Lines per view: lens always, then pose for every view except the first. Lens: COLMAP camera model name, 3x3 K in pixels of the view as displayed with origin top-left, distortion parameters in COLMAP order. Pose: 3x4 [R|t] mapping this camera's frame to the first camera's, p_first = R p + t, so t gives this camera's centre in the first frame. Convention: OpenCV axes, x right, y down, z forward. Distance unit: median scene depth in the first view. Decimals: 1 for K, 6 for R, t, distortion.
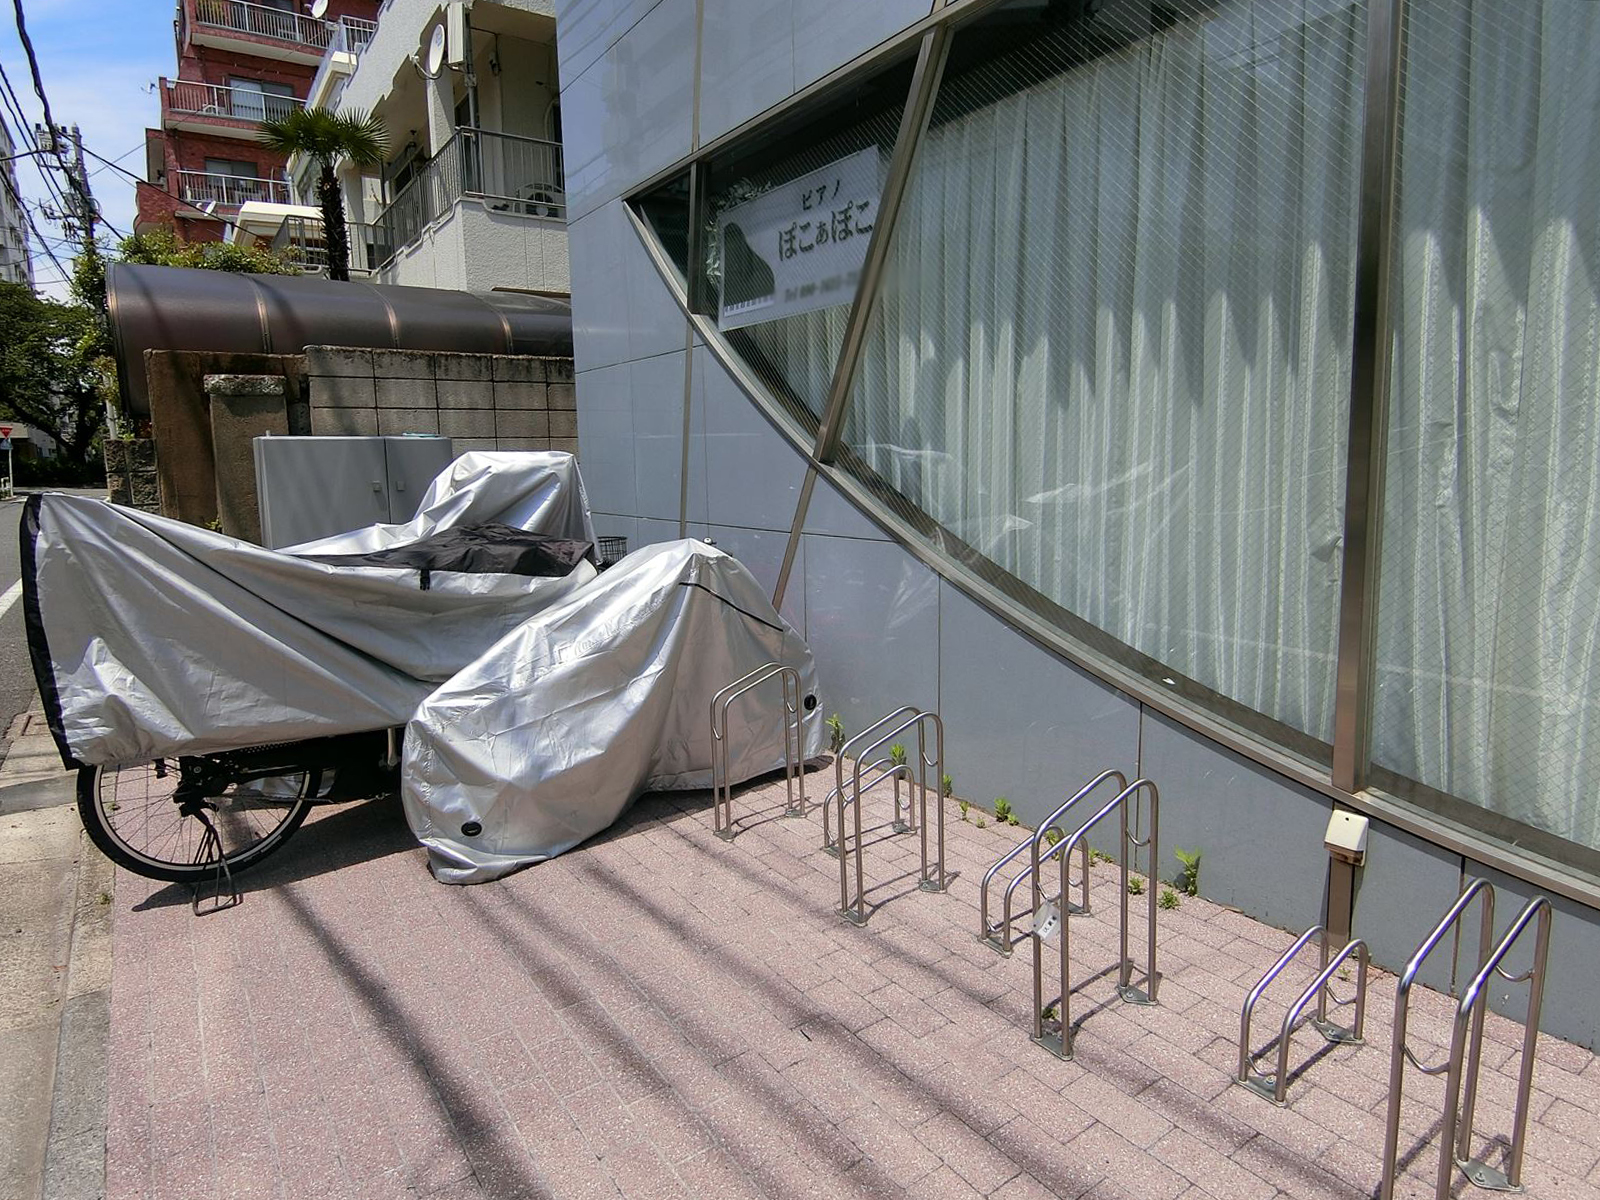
lens RADIAL K [[937.1, 0, 800.0], [0, 937.1, 600.0], [0, 0, 1]] dist [-0.008098, -0.000483]
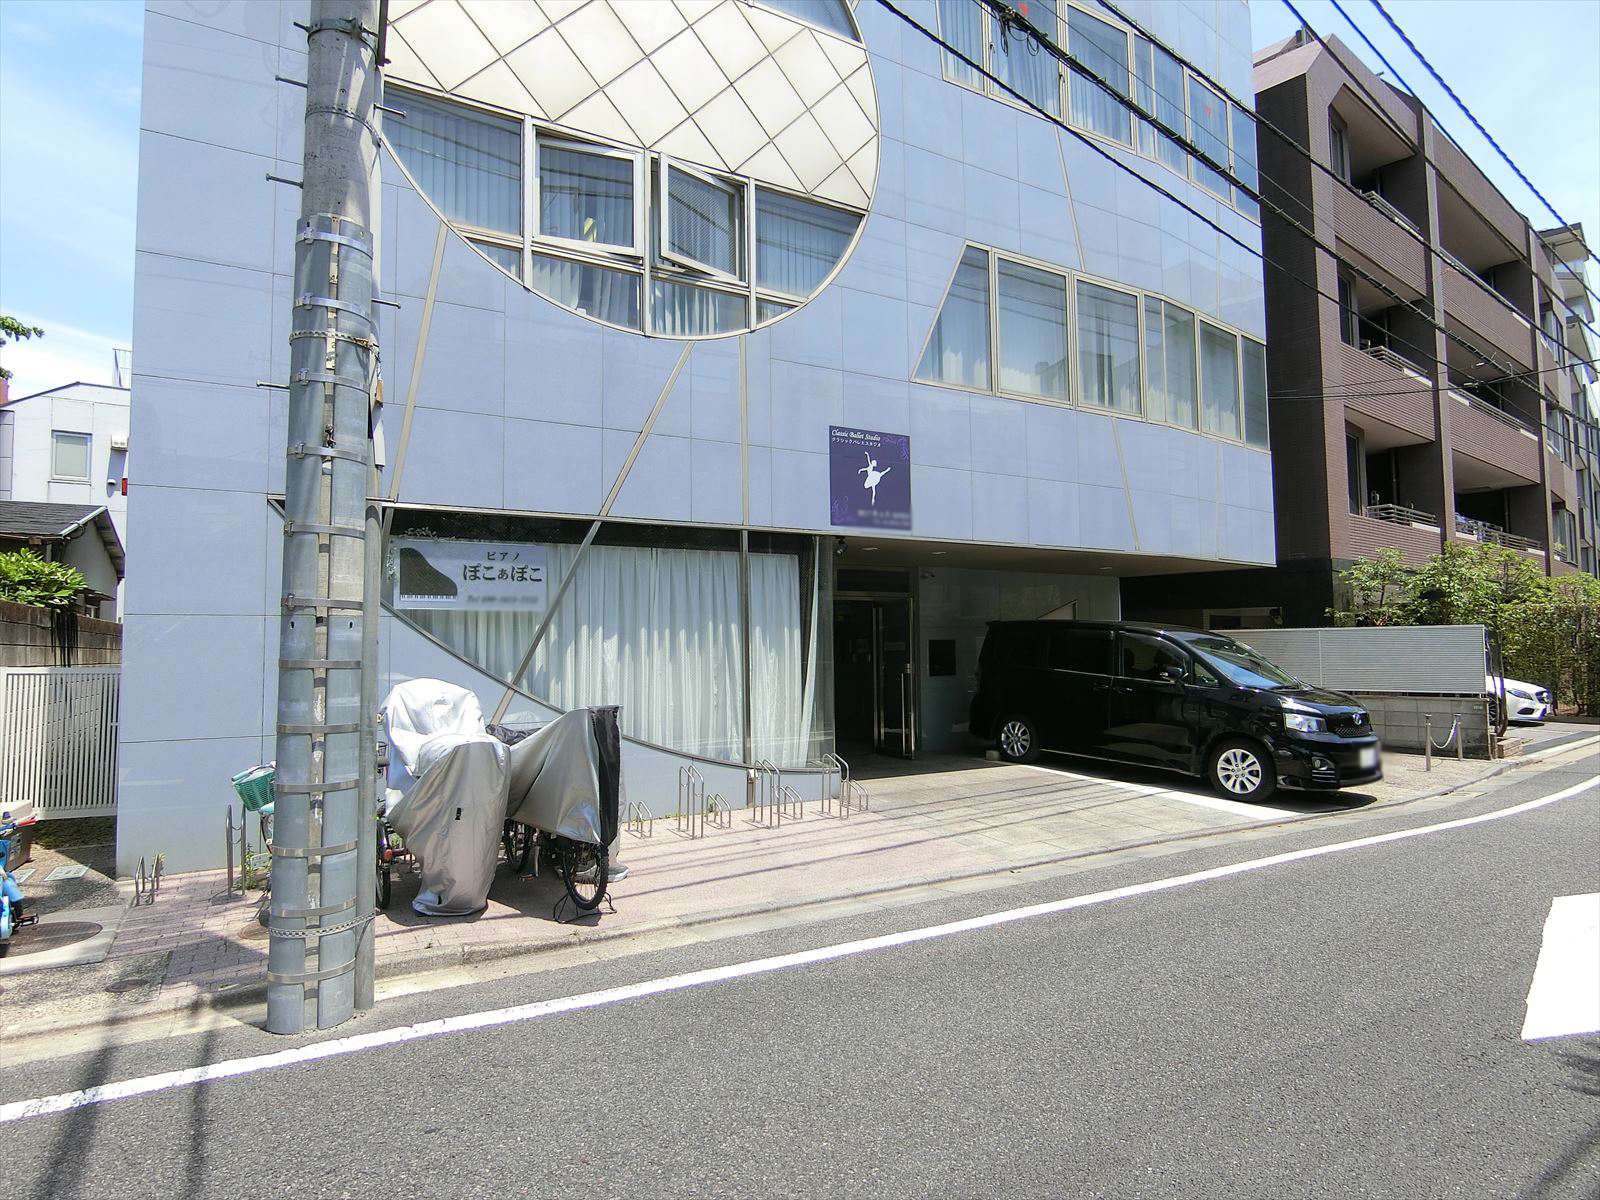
lens RADIAL K [[794.8, 0, 801.7], [0, 794.8, 601.6], [0, 0, 1]] dist [-0.021359, 0.000171]
pose [[0.111405, 0.072333, 0.991139, -0.979780], [0.160937, 0.982869, -0.089819, -0.045022], [-0.980657, 0.169518, 0.097856, 0.124290]]
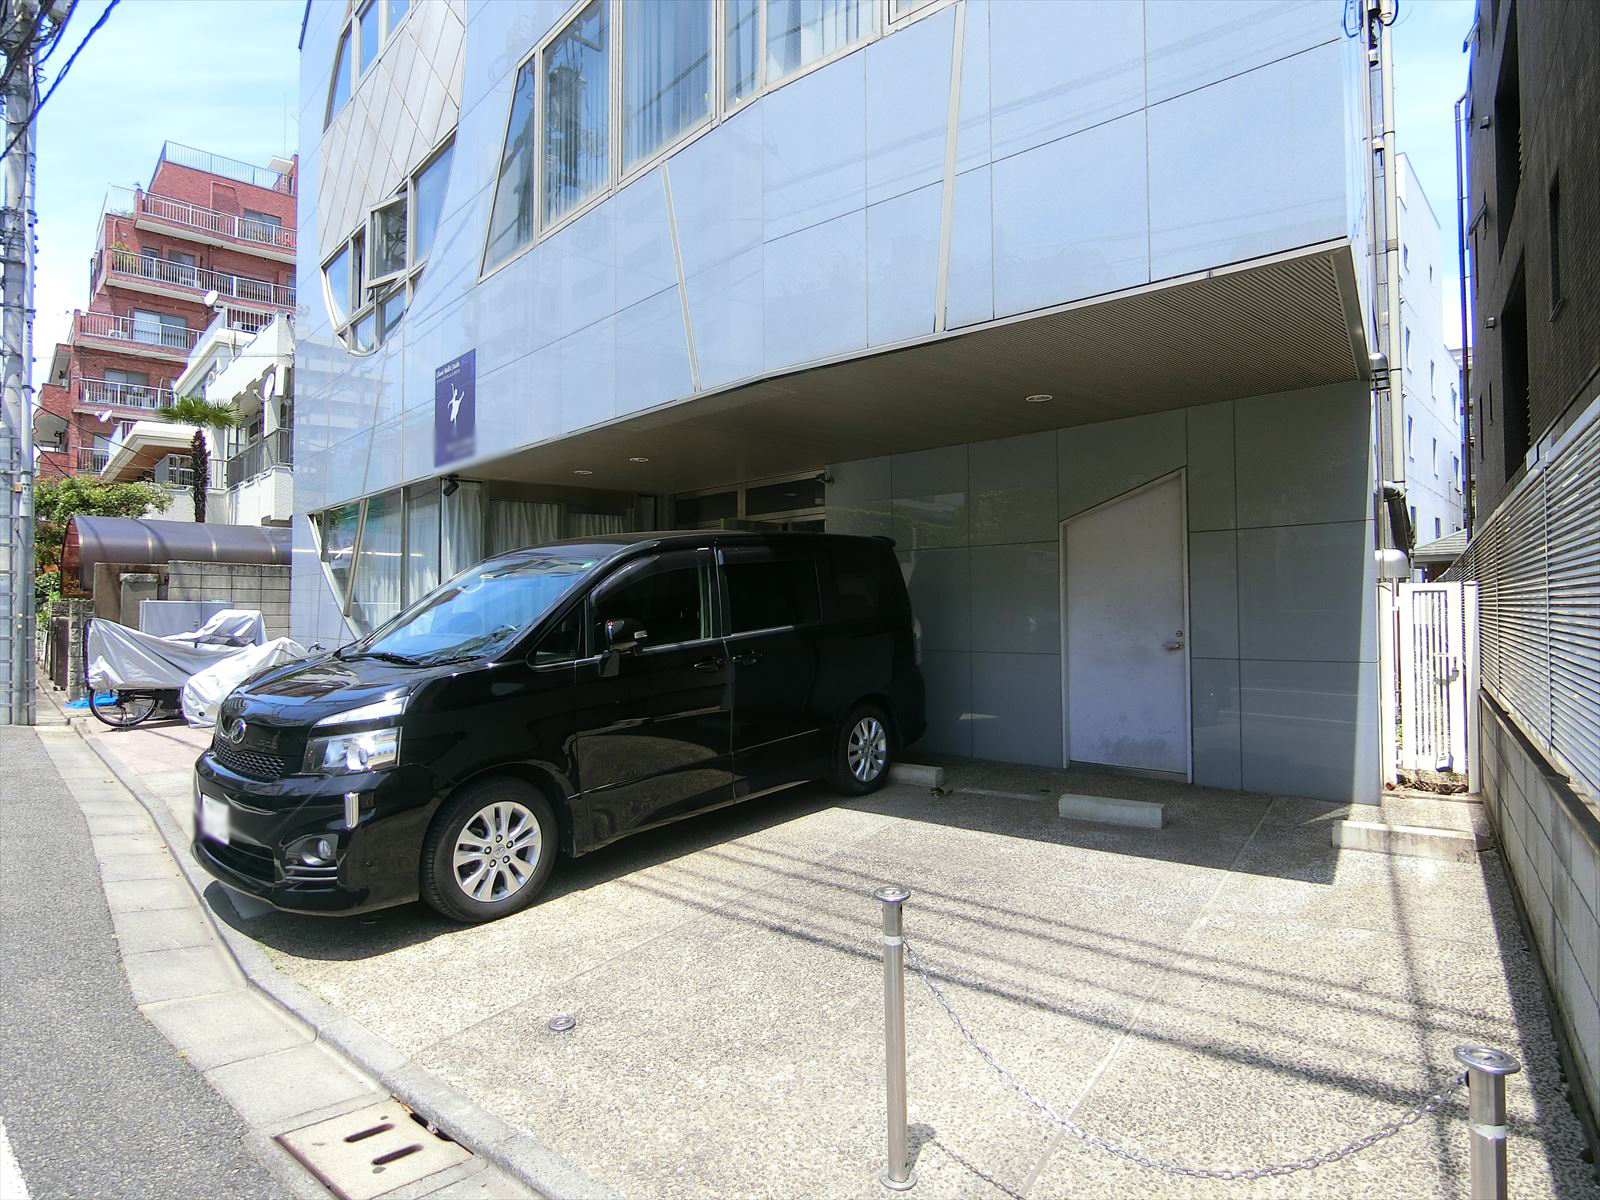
lens RADIAL K [[891.8, 0, 800.0], [0, 891.8, 600.0], [0, 0, 1]] dist [-0.019033, 0.000709]
pose [[0.989517, 0.022738, 0.142612, 0.676981], [0.001862, 0.985436, -0.170034, 0.186960], [-0.144401, 0.168517, 0.975064, -1.286470]]
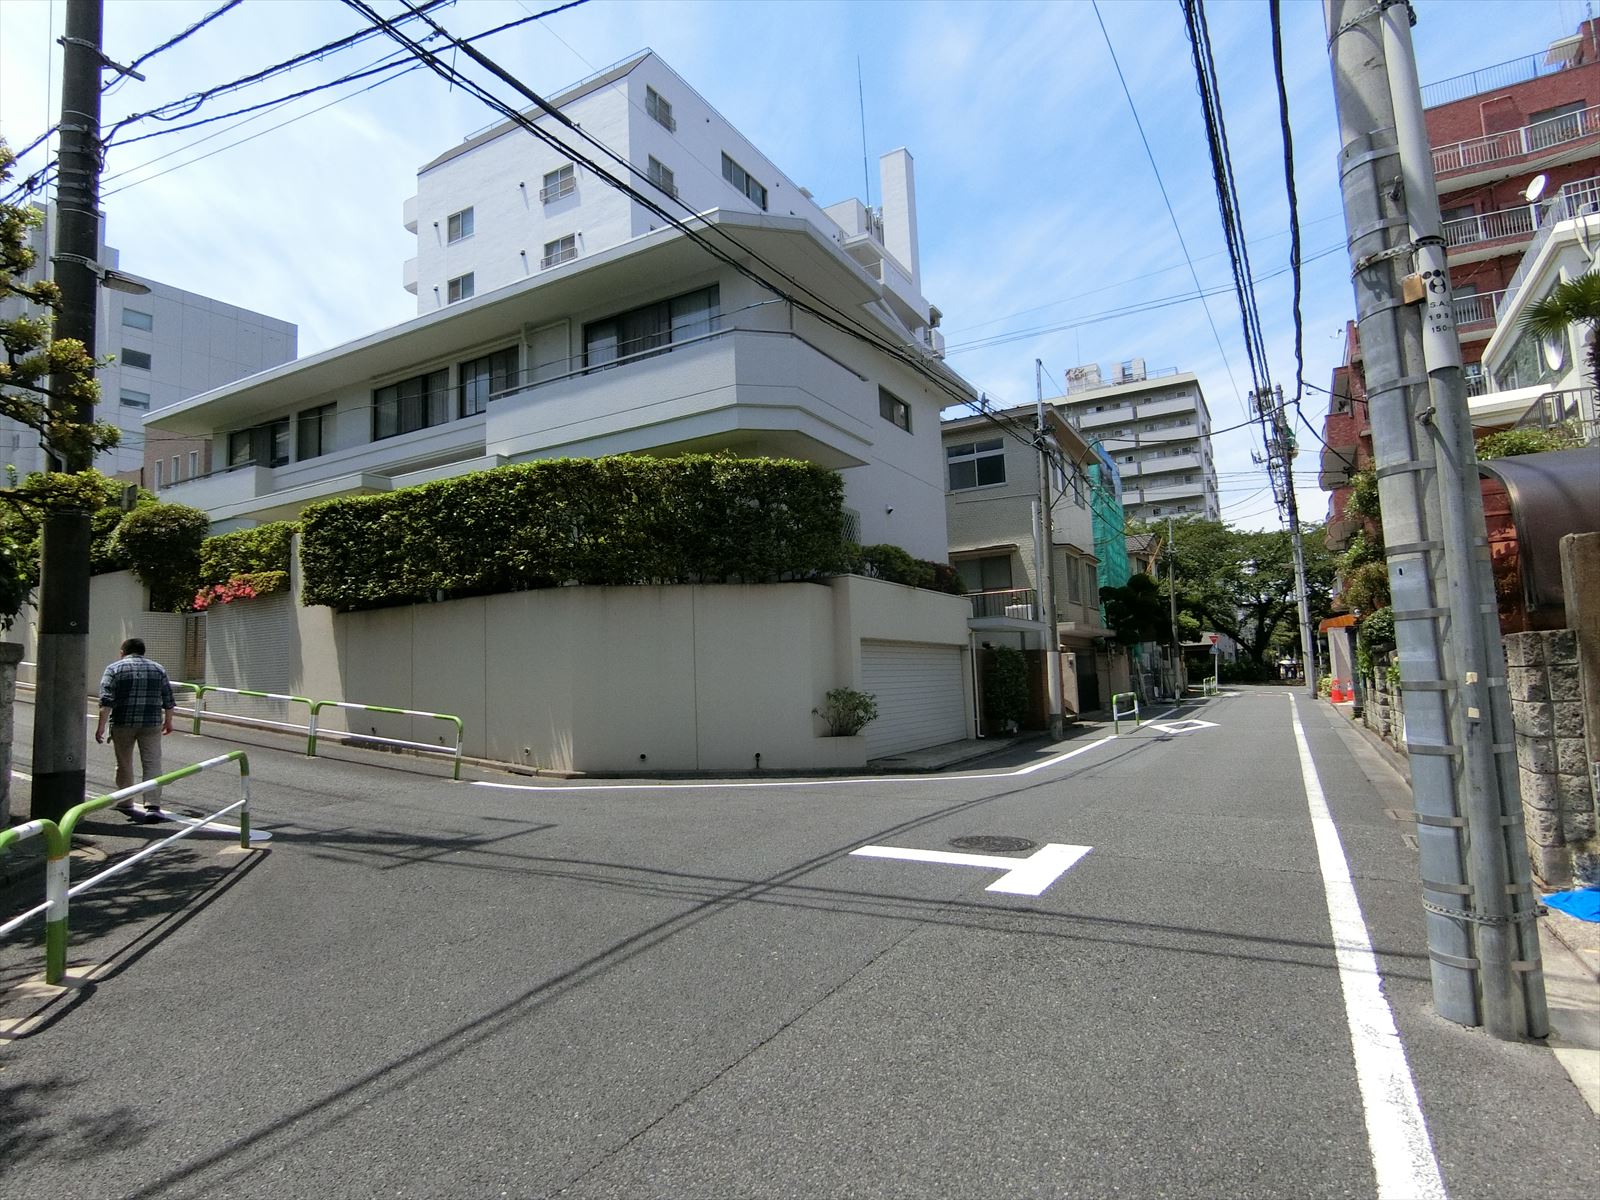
lens RADIAL K [[911.7, 0, 800.0], [0, 911.7, 600.0], [0, 0, 1]] dist [-0.019567, 0.000198]
pose [[0.451172, -0.087361, -0.888151, -0.232637], [-0.102483, 0.983542, -0.148805, 0.007506], [0.886533, 0.158157, 0.434794, -0.056629]]
